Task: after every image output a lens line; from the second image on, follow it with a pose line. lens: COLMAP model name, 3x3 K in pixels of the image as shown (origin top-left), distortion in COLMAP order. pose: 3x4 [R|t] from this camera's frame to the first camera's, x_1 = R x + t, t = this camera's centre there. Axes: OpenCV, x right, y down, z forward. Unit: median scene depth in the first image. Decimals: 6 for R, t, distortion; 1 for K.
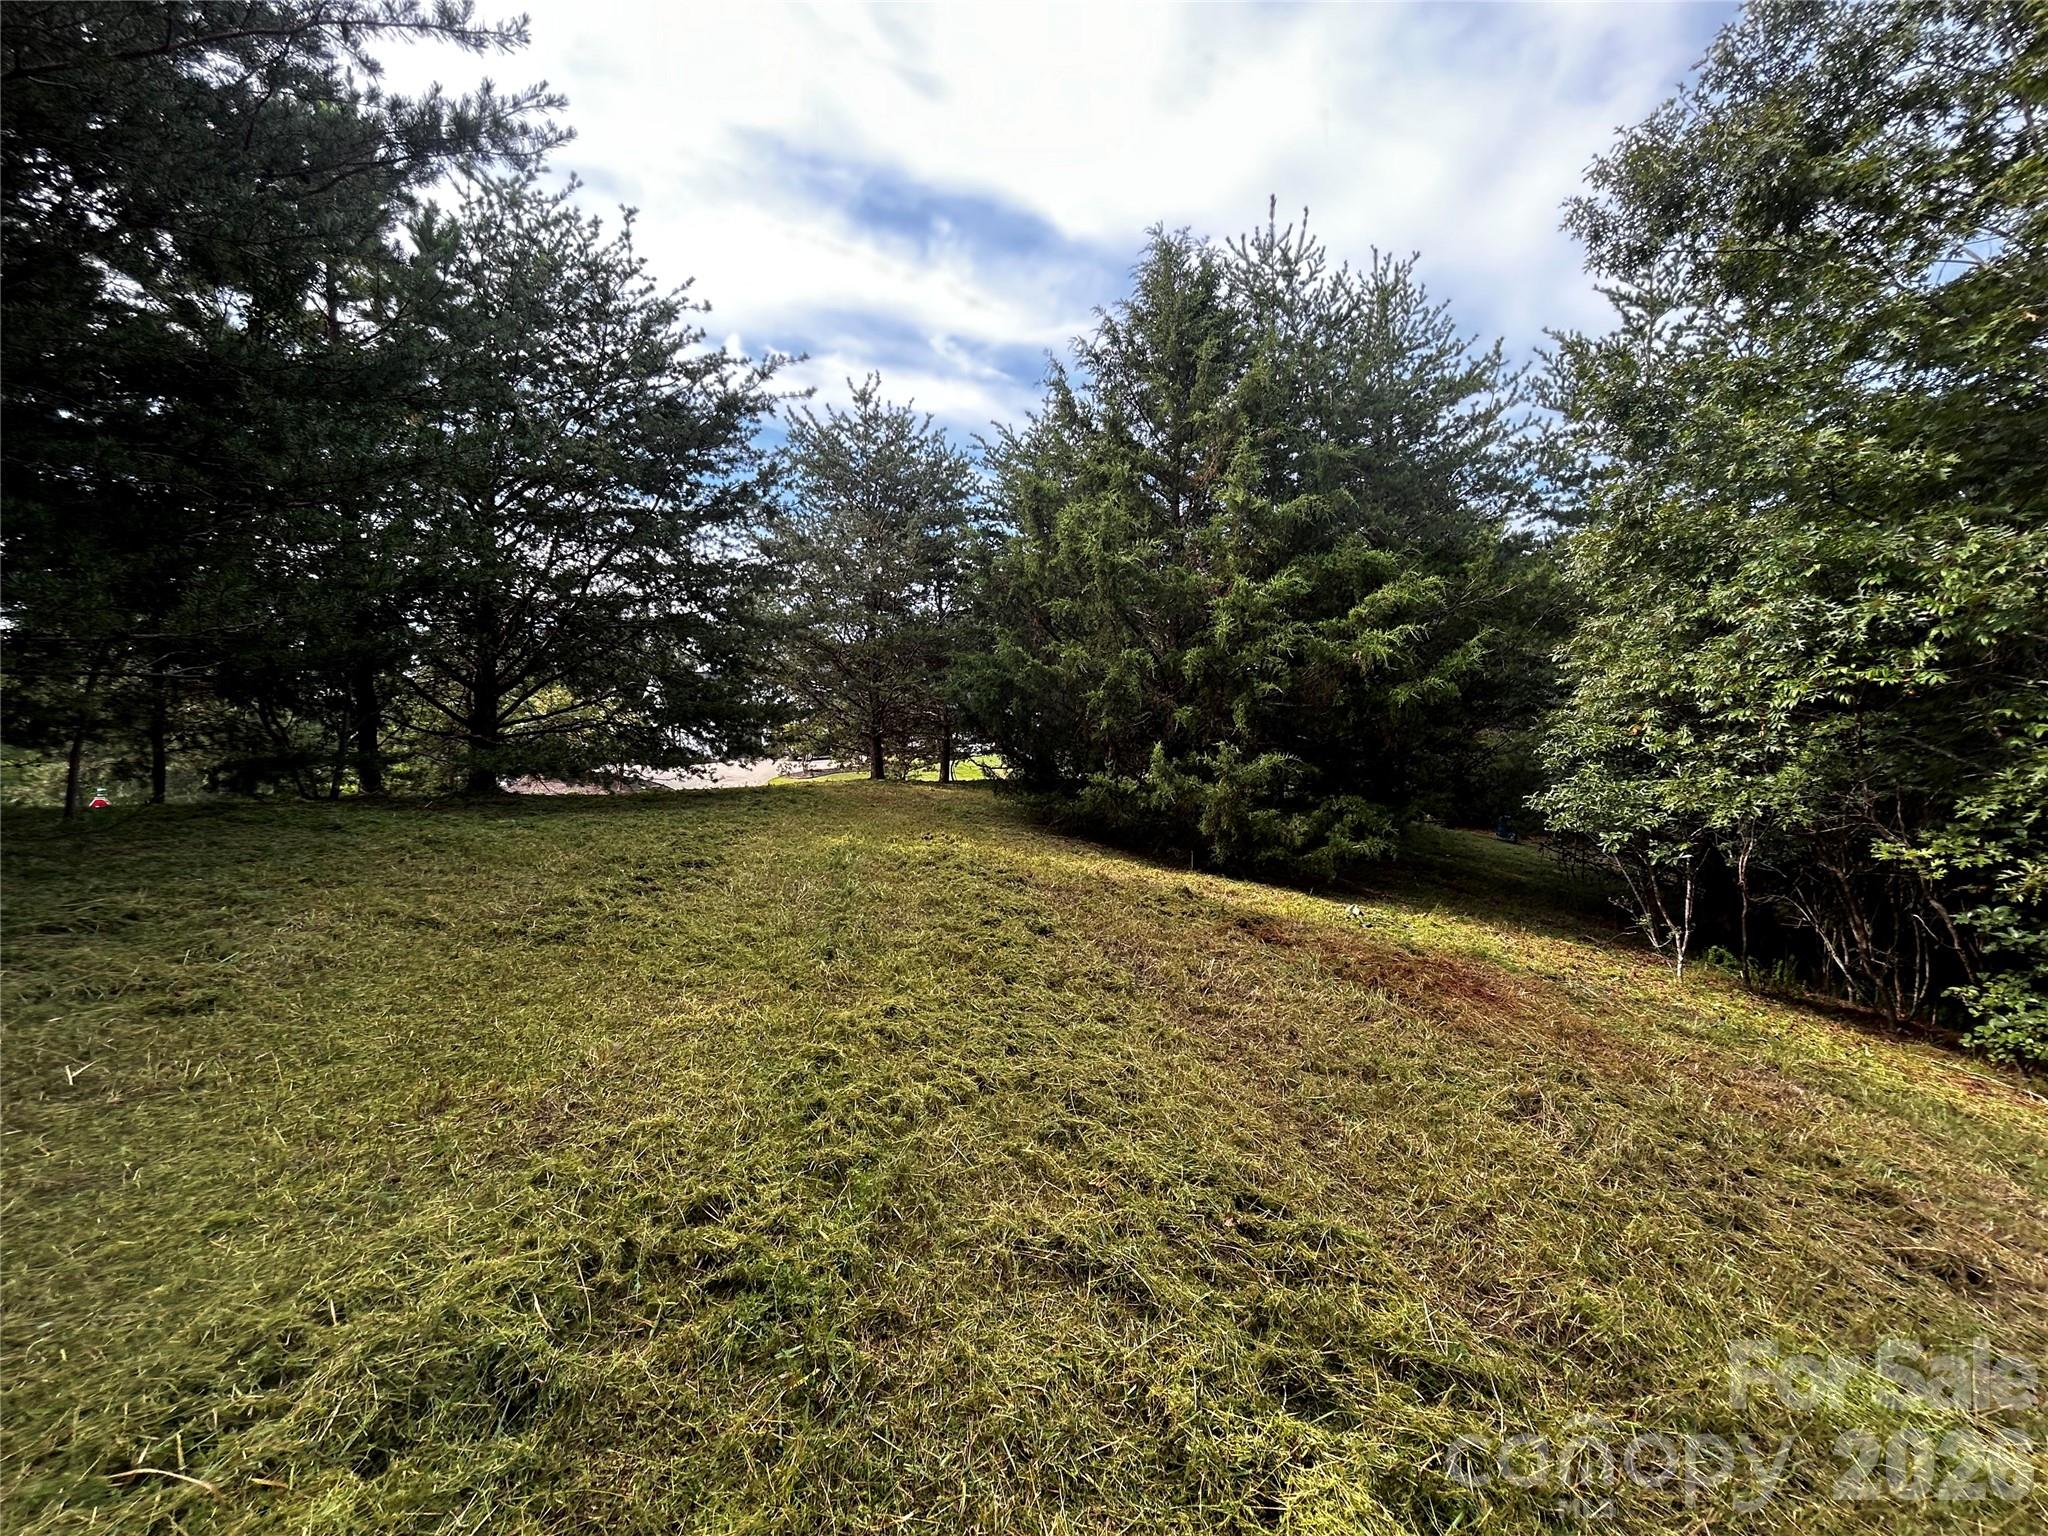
lens RADIAL K [[823.6, 0, 1025.9], [0, 823.6, 772.2], [0, 0, 1]] dist [-0.002920, 0.000592]
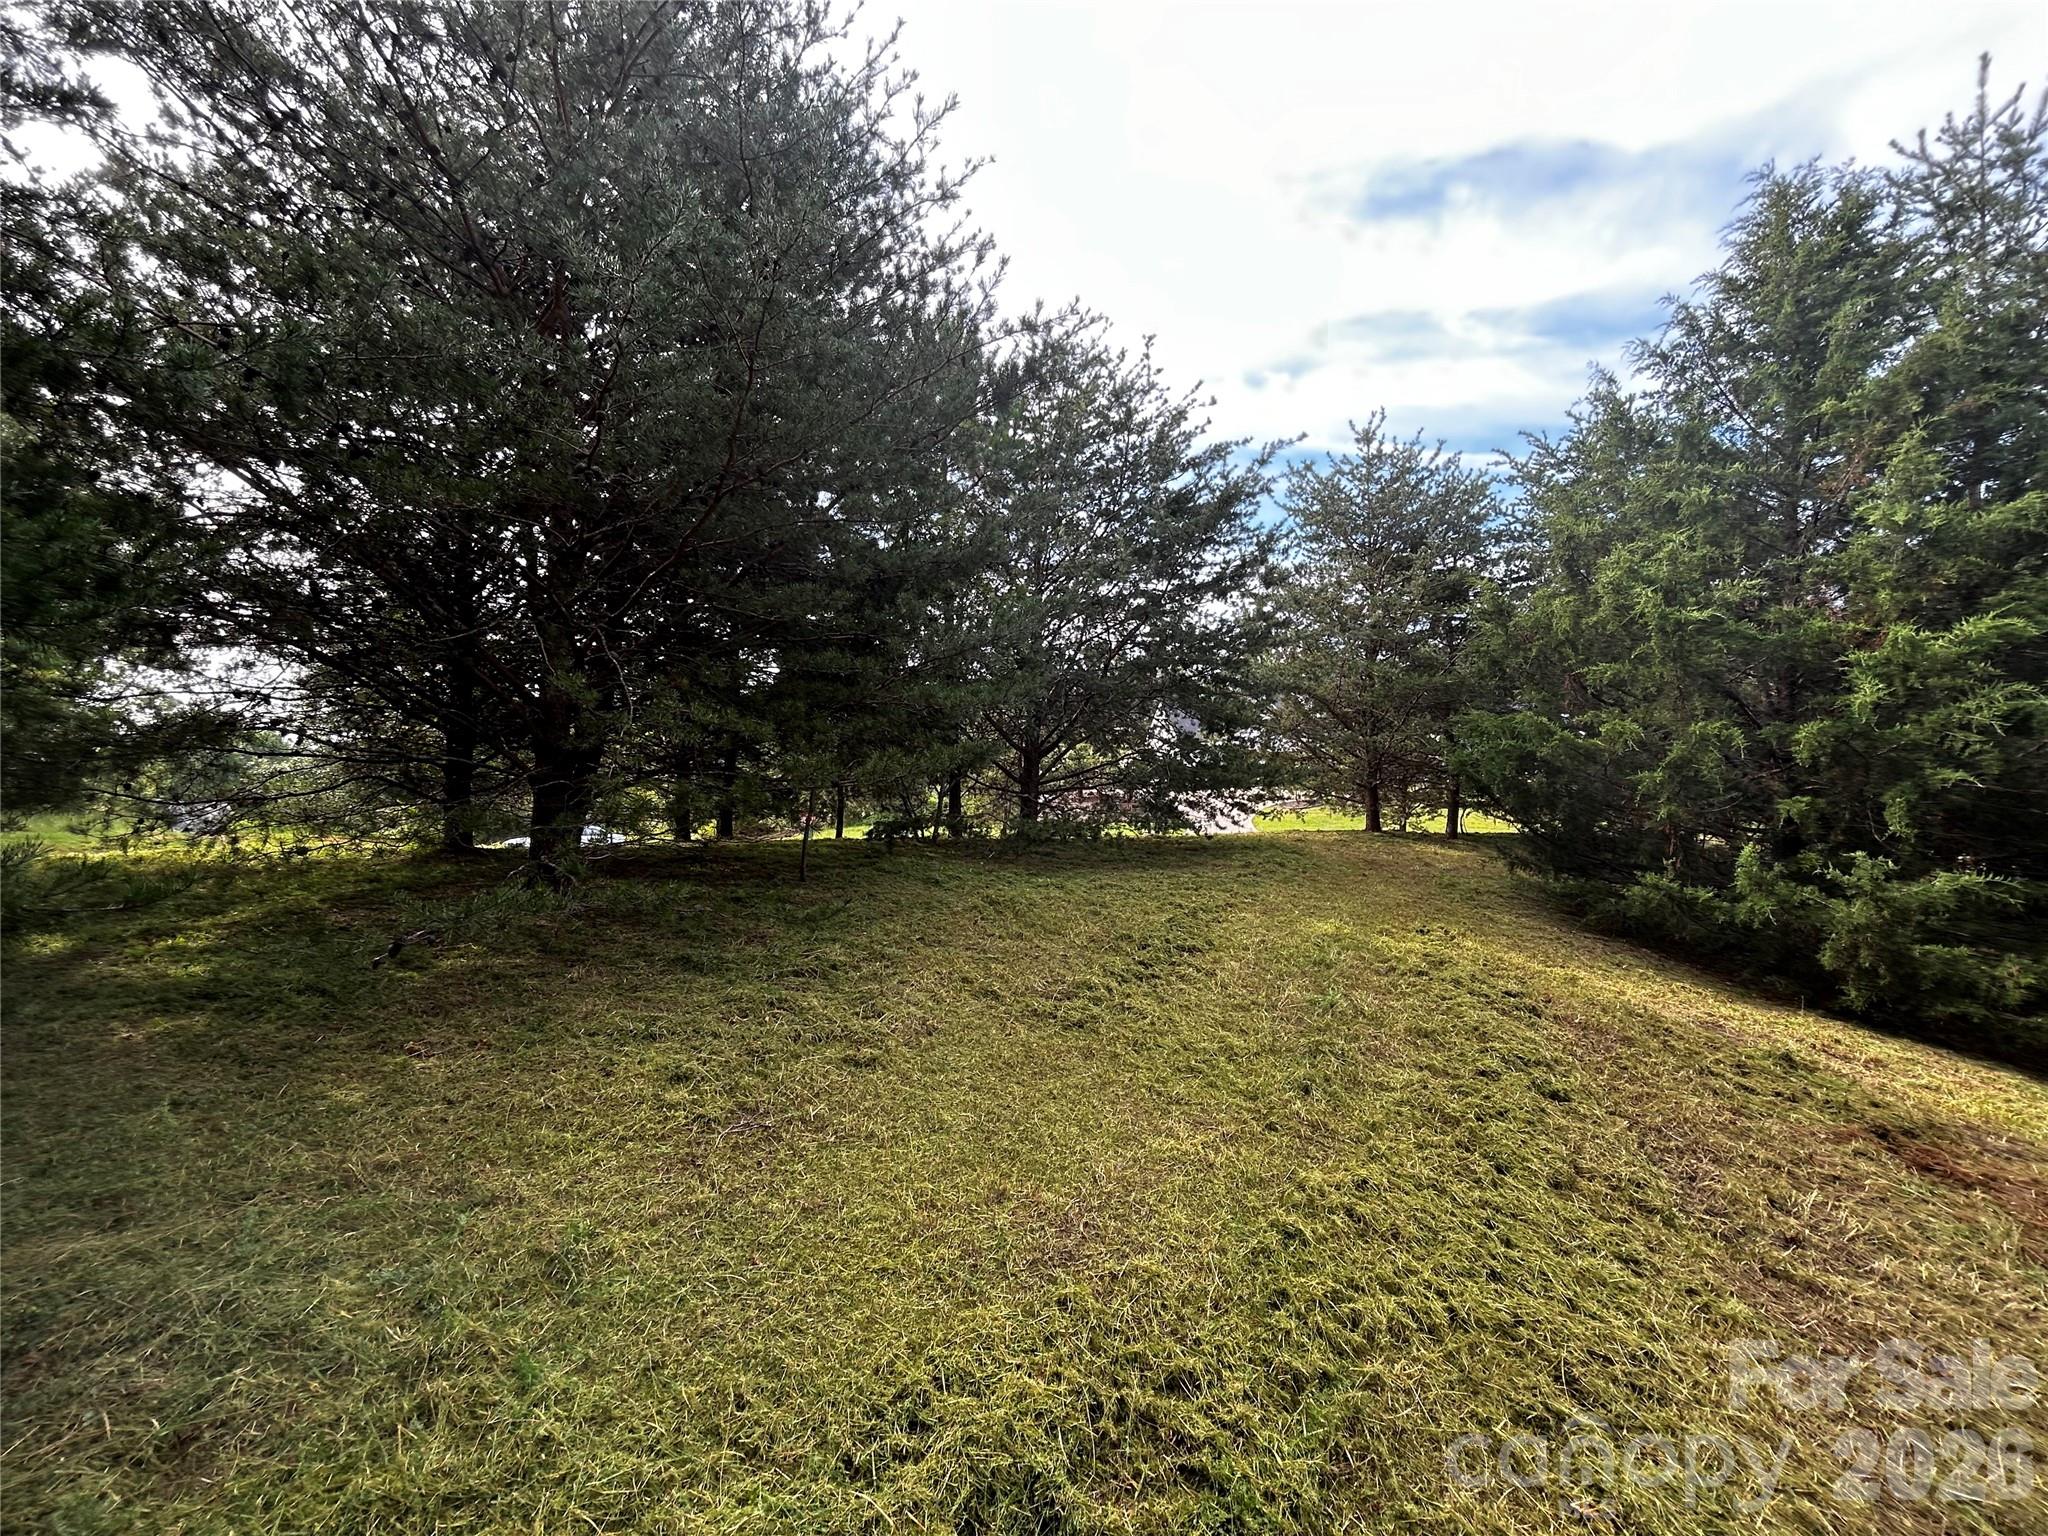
lens RADIAL K [[823.6, 0, 1027.1], [0, 823.6, 765.1], [0, 0, 1]] dist [-0.002920, 0.000592]
pose [[0.834976, 0.016339, -0.550043, 0.018945], [-0.029501, 0.999451, -0.015095, -0.094048], [0.549494, 0.028831, 0.835000, -0.042024]]
